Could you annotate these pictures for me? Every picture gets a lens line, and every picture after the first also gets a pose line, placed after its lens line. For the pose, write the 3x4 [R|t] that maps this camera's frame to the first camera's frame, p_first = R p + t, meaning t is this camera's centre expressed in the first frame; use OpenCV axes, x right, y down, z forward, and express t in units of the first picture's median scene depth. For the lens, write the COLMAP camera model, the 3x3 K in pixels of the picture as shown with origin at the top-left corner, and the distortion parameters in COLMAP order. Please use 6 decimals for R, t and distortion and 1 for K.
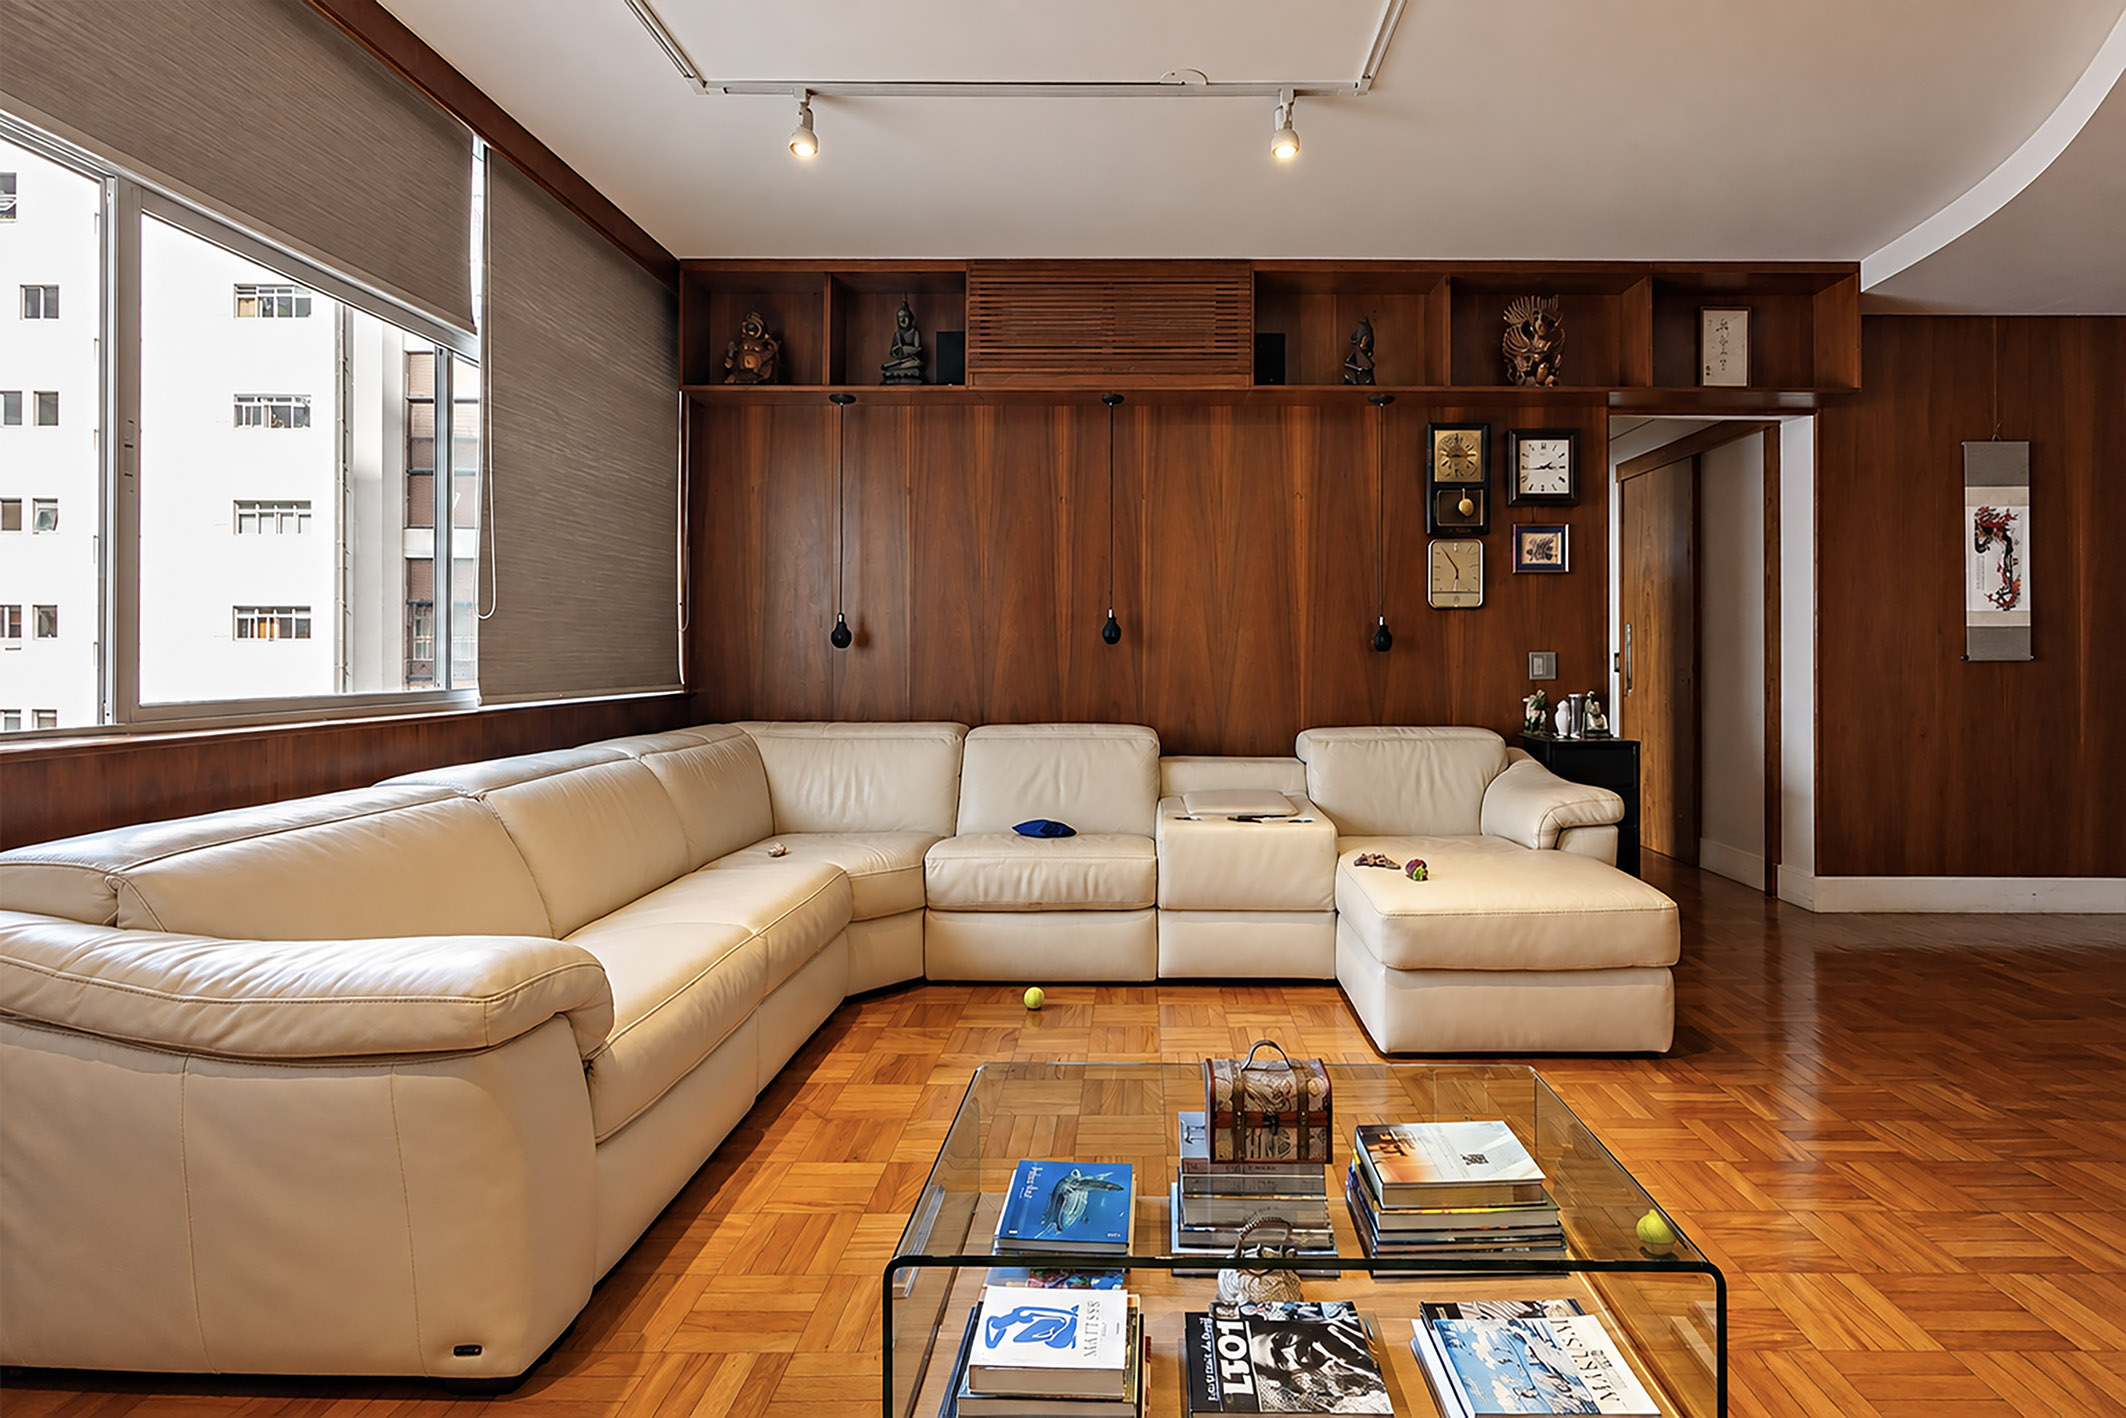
lens RADIAL K [[1165.8, 0, 1197.1], [0, 1165.8, 684.2], [0, 0, 1]] dist [0.020944, -0.001011]
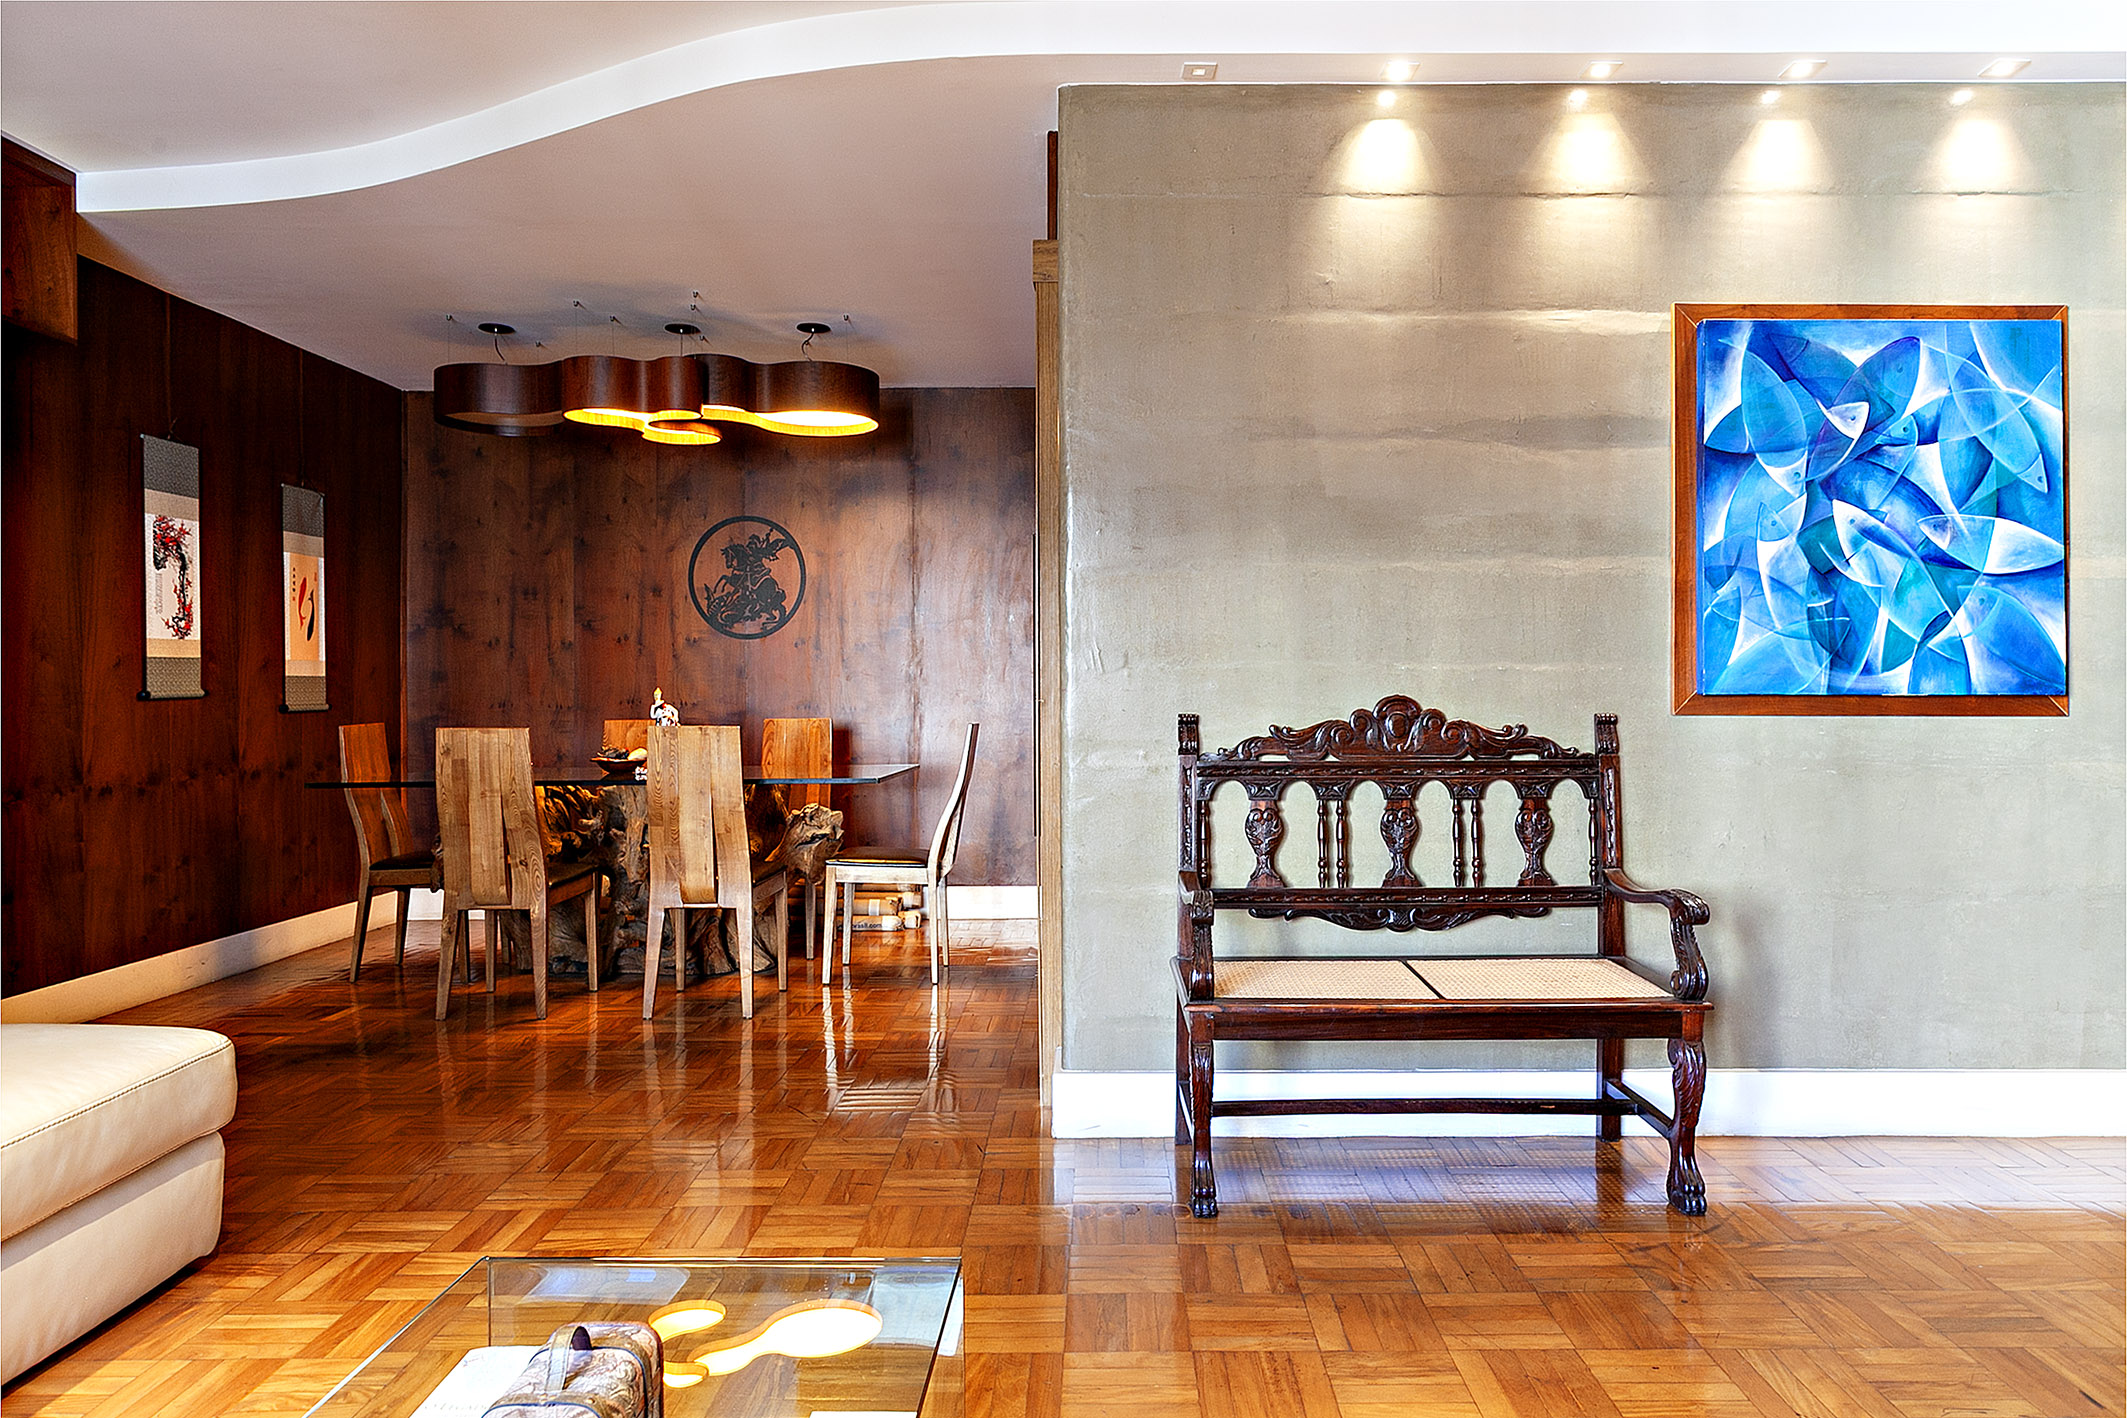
lens RADIAL K [[1347.2, 0, 1063.5], [0, 1347.2, 709.0], [0, 0, 1]] dist [-0.025161, 0.002038]
pose [[-0.042889, -0.012261, 0.999005, -0.319060], [0.027291, 0.999537, 0.013439, -0.006793], [-0.998707, 0.027840, -0.042534, 0.394308]]
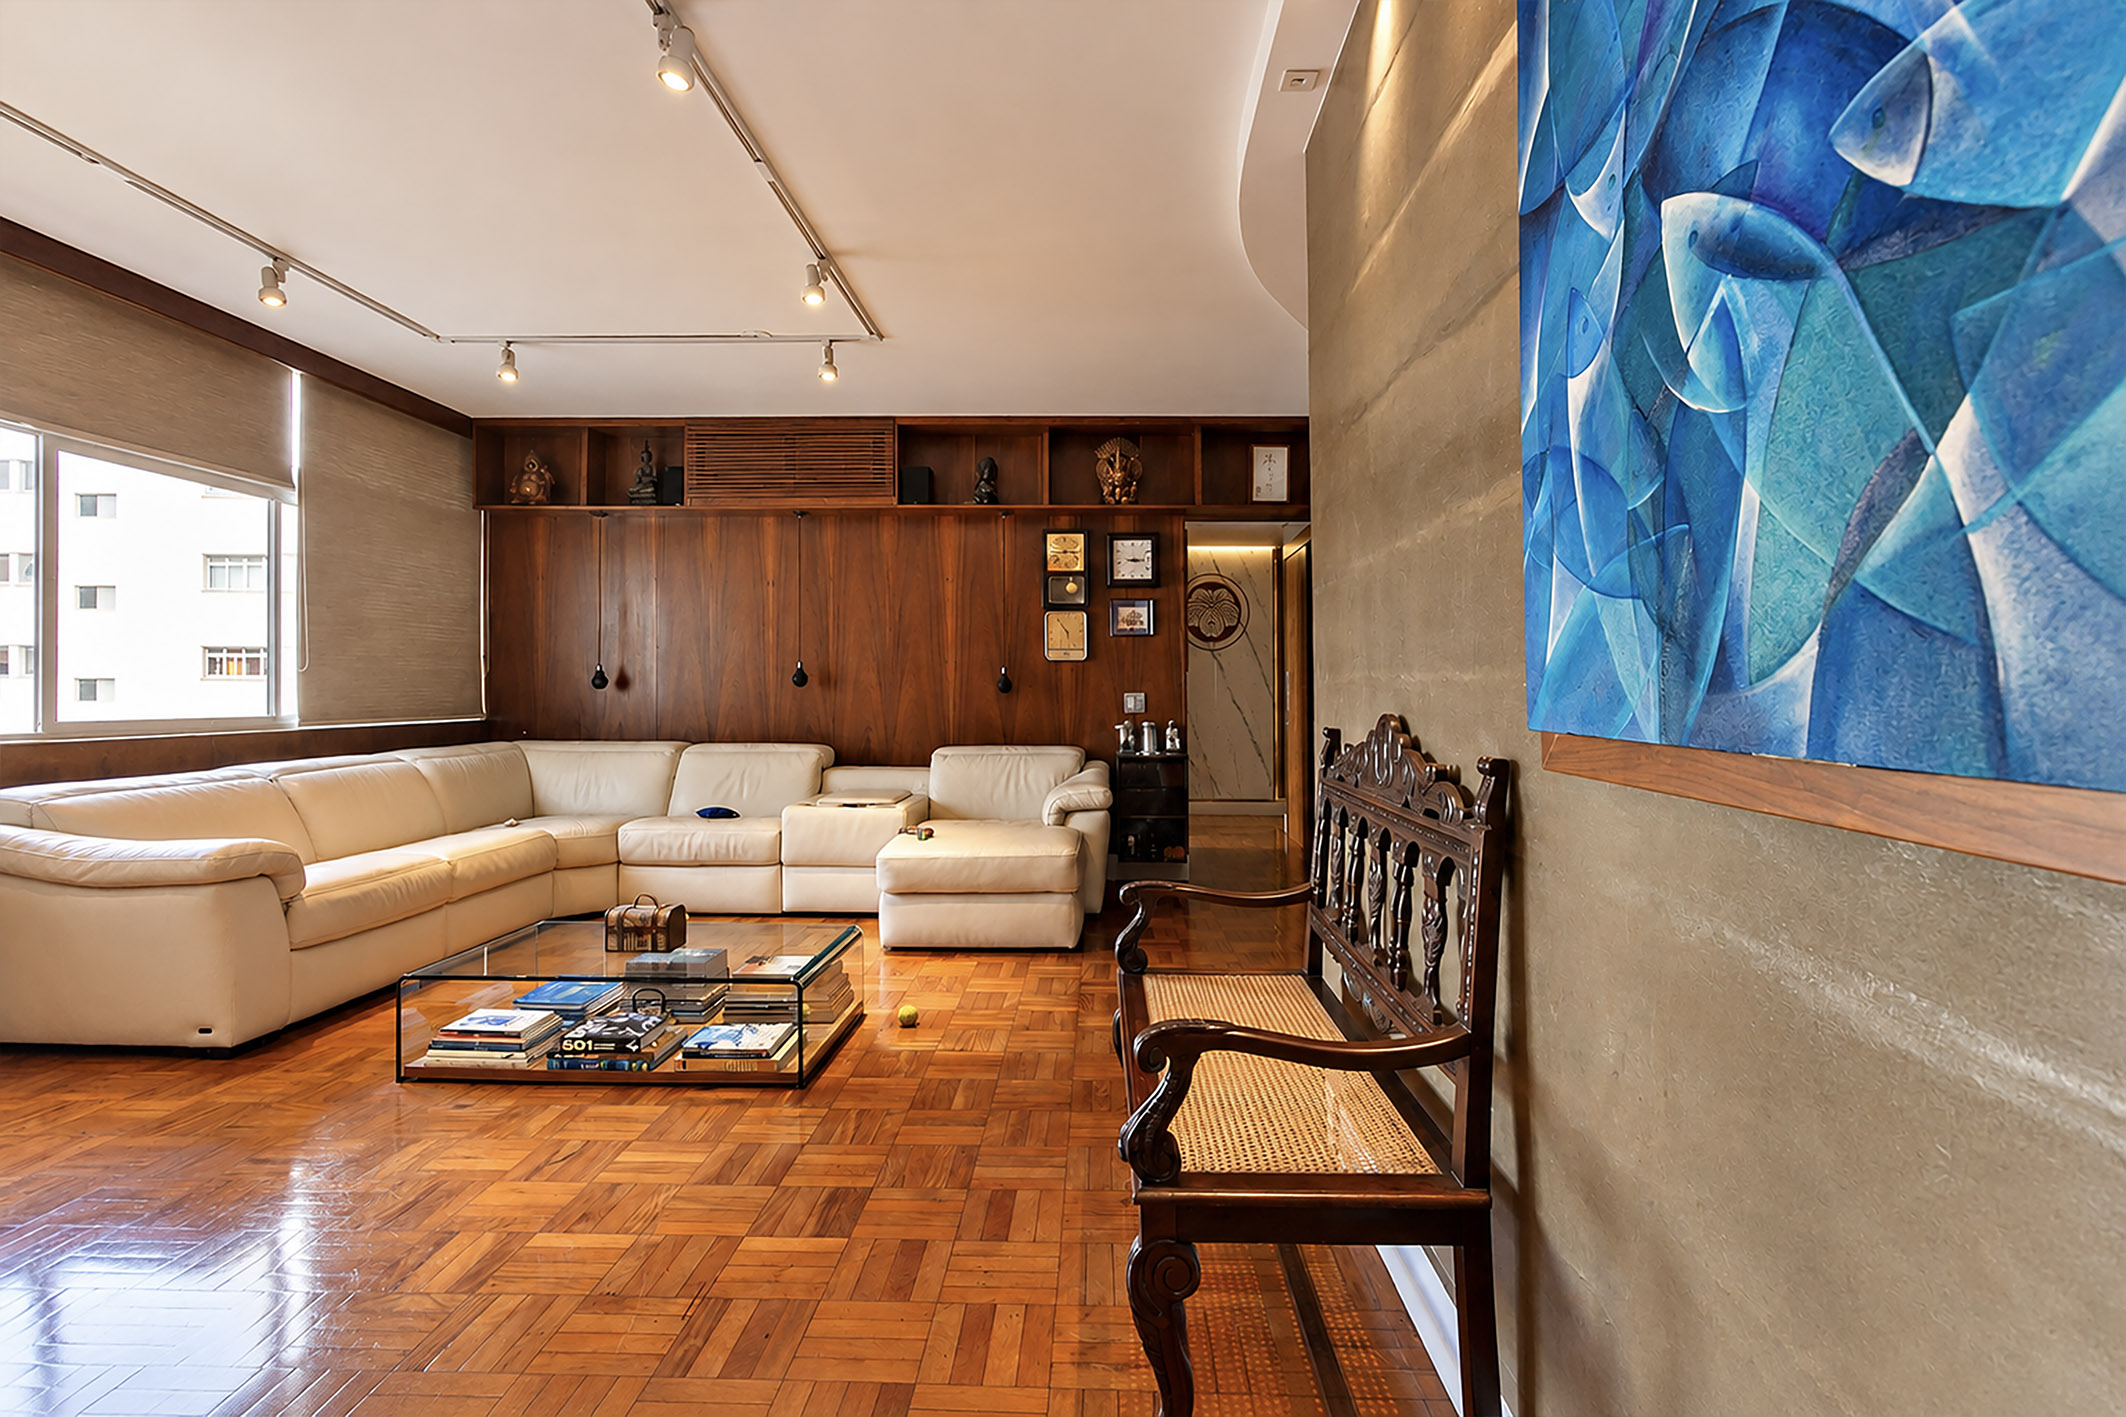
lens RADIAL K [[1005.4, 0, 1063.0], [0, 1005.4, 708.5], [0, 0, 1]] dist [0.030844, 0.000129]
pose [[0.999913, 0.002691, 0.012908, 0.287422], [-0.002574, 0.999955, -0.009115, 0.003029], [-0.012932, 0.009081, 0.999875, -0.277390]]
